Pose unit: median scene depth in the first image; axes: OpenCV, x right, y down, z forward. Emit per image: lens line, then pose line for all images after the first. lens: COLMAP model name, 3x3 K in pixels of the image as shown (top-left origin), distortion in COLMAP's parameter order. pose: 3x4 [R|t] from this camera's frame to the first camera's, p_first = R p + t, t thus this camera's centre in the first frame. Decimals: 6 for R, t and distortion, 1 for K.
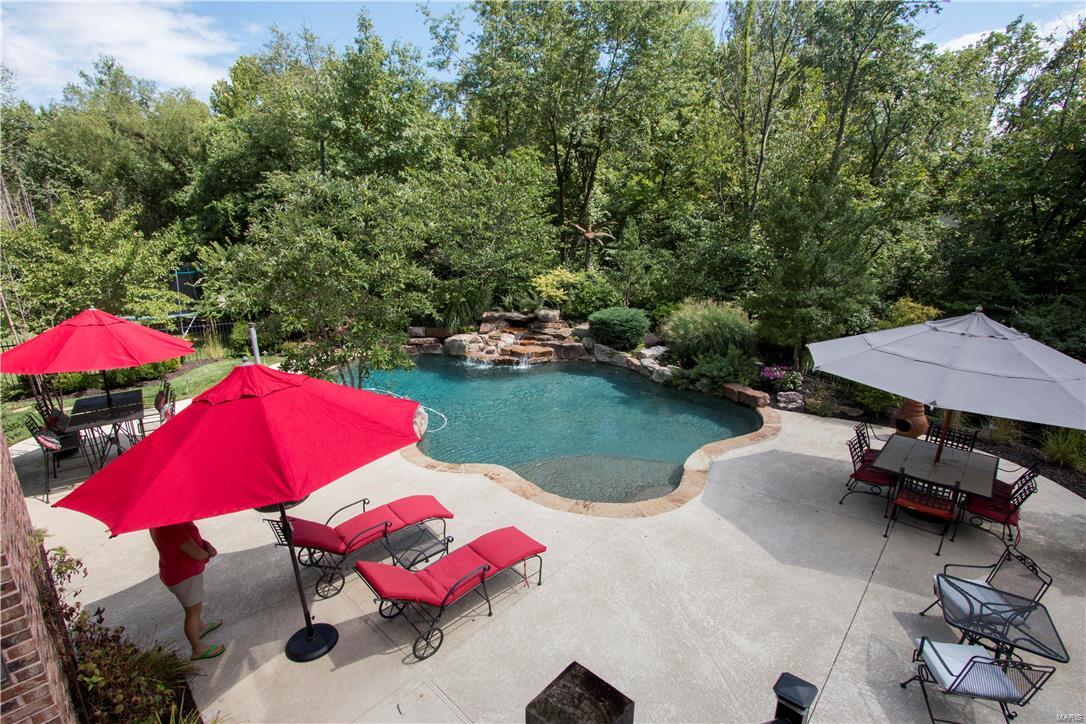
lens RADIAL K [[502.9, 0, 543.0], [0, 502.9, 371.3], [0, 0, 1]] dist [-0.031686, 0.007203]
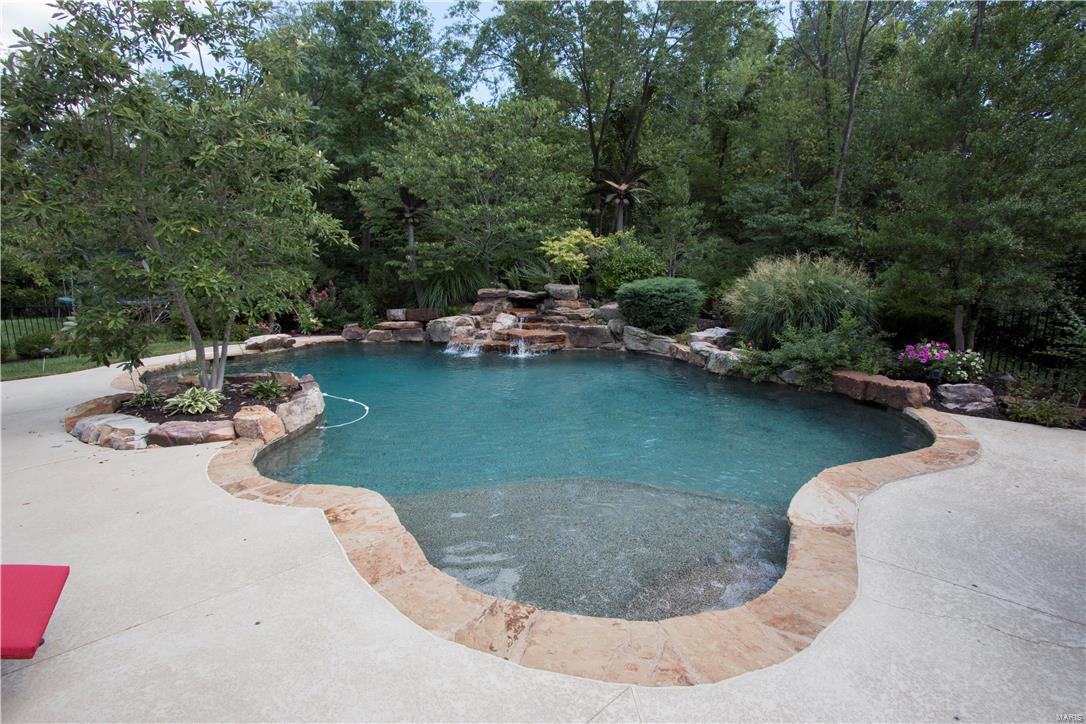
lens RADIAL K [[502.9, 0, 543.0], [0, 502.9, 371.3], [0, 0, 1]] dist [-0.031686, 0.007203]
pose [[0.994886, 0.025986, -0.097605, 0.059180], [-0.031581, 0.997919, -0.056221, 0.051400], [0.095941, 0.059016, 0.993636, 0.289355]]
